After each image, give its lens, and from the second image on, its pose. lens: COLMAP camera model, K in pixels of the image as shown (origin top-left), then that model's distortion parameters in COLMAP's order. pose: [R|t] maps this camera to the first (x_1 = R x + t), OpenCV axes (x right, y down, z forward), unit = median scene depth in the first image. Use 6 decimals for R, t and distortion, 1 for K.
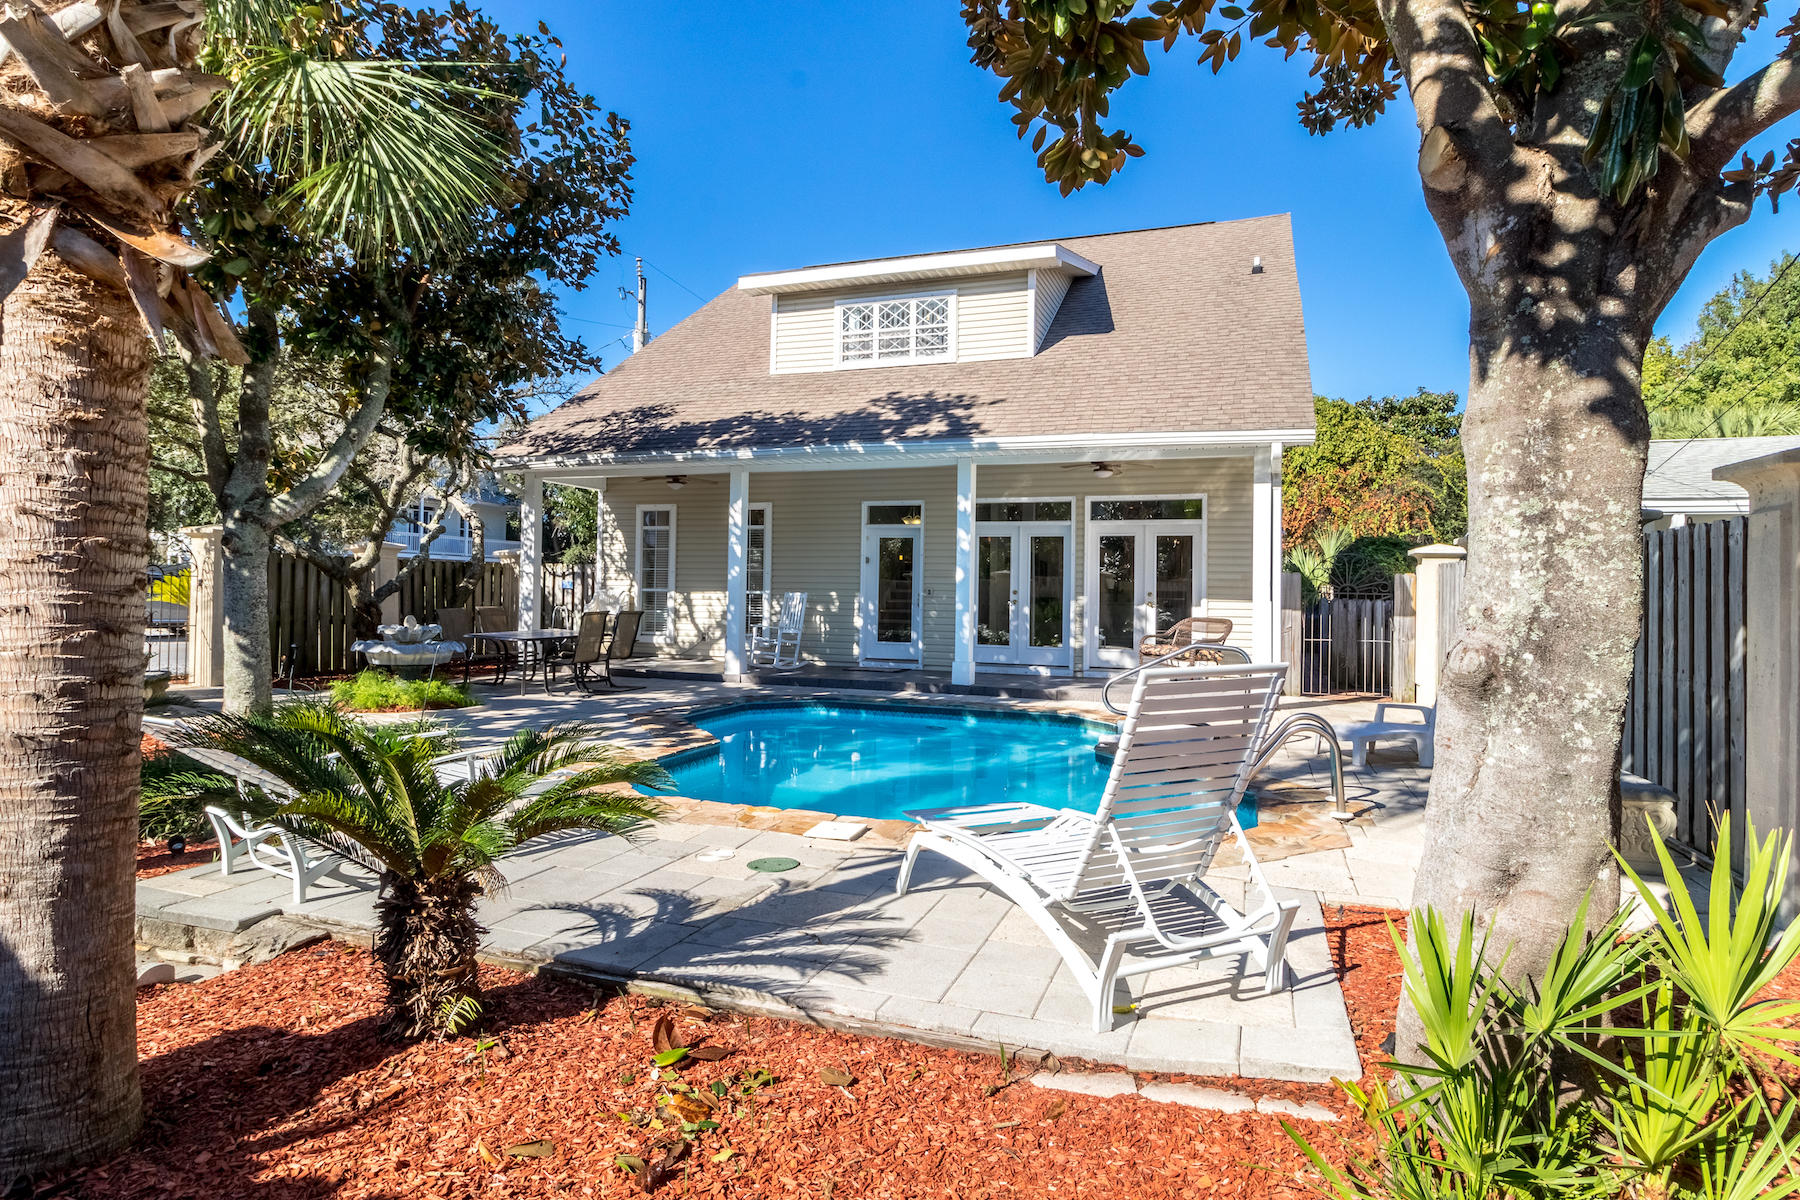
lens RADIAL K [[972.4, 0, 901.7], [0, 972.4, 593.7], [0, 0, 1]] dist [-0.004568, -0.000661]
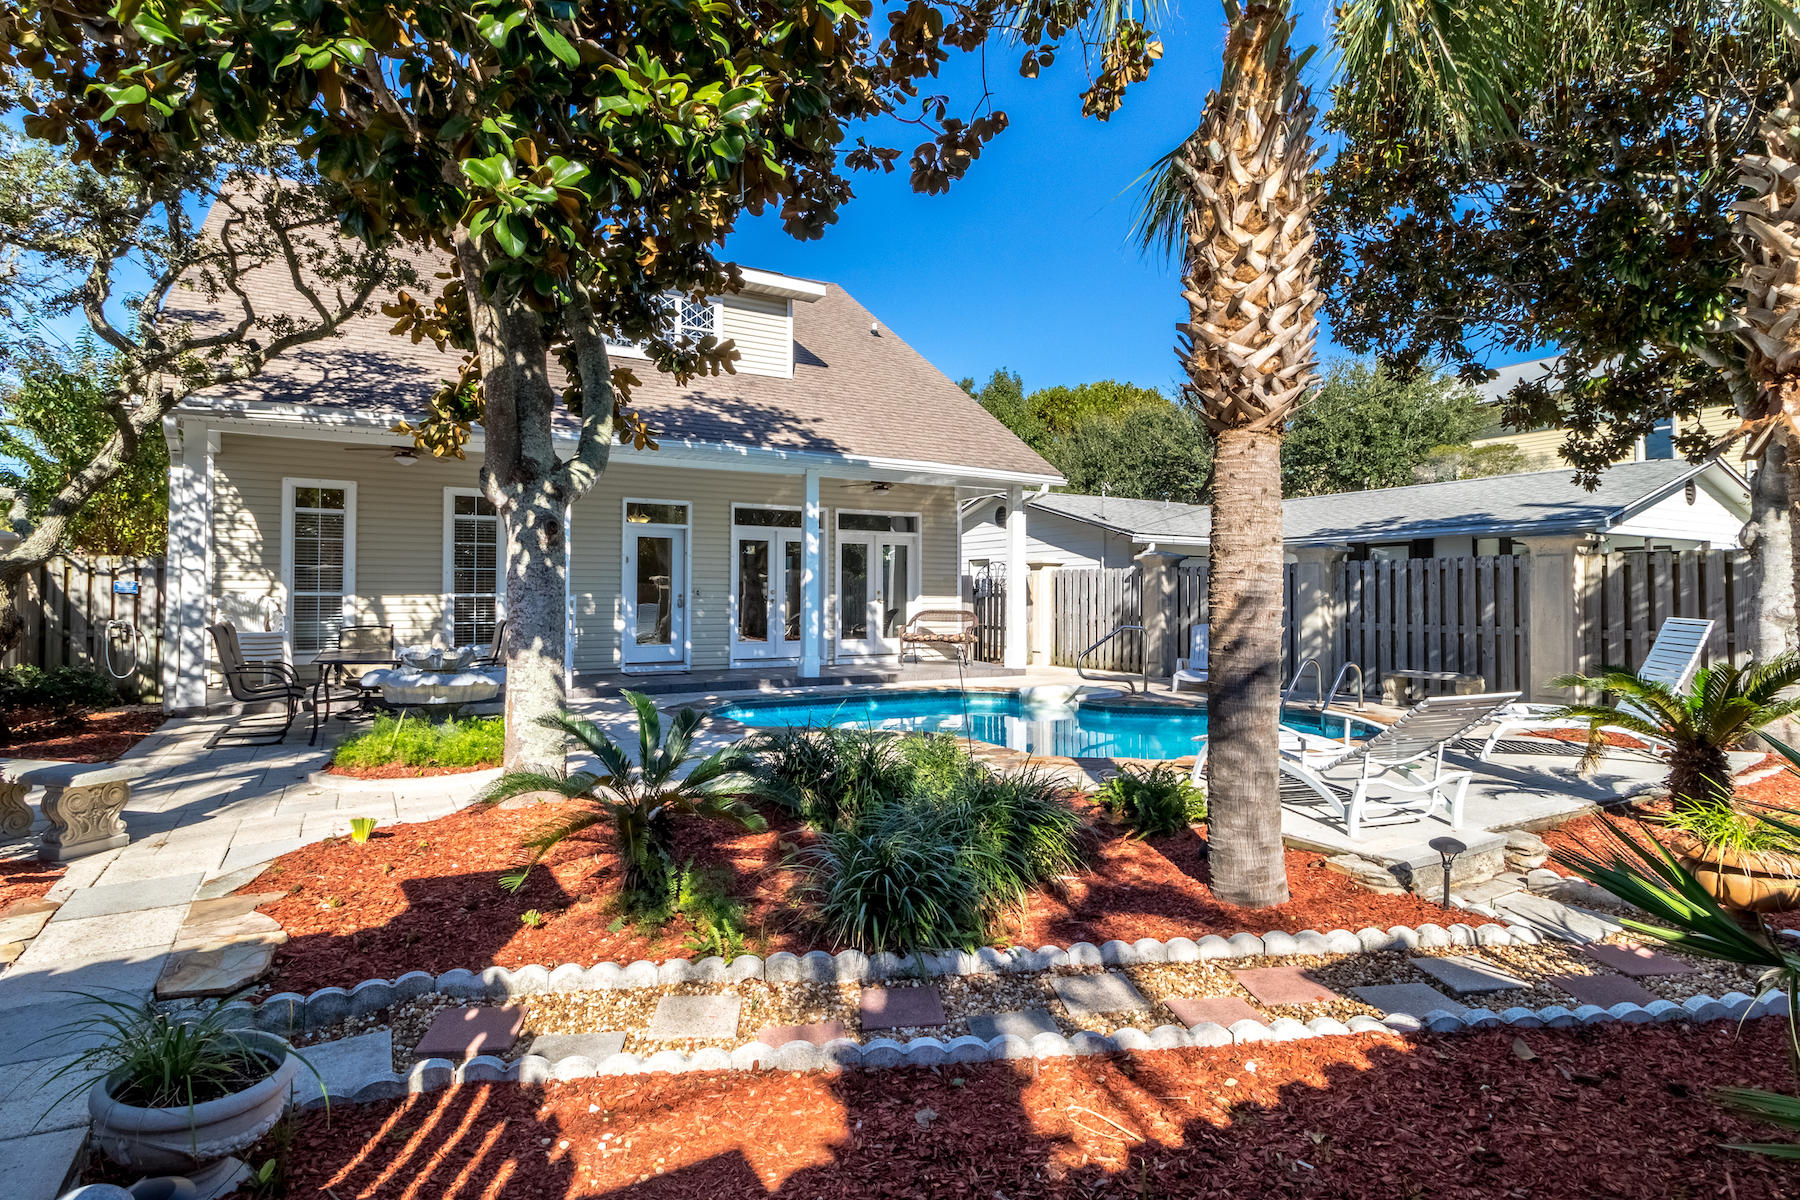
lens RADIAL K [[938.2, 0, 903.7], [0, 938.2, 595.8], [0, 0, 1]] dist [-0.002197, 0.001523]
pose [[0.633148, -0.012447, 0.773931, -0.573696], [0.008726, 0.999922, 0.008943, -0.004846], [-0.773982, 0.001091, 0.633207, 0.210667]]
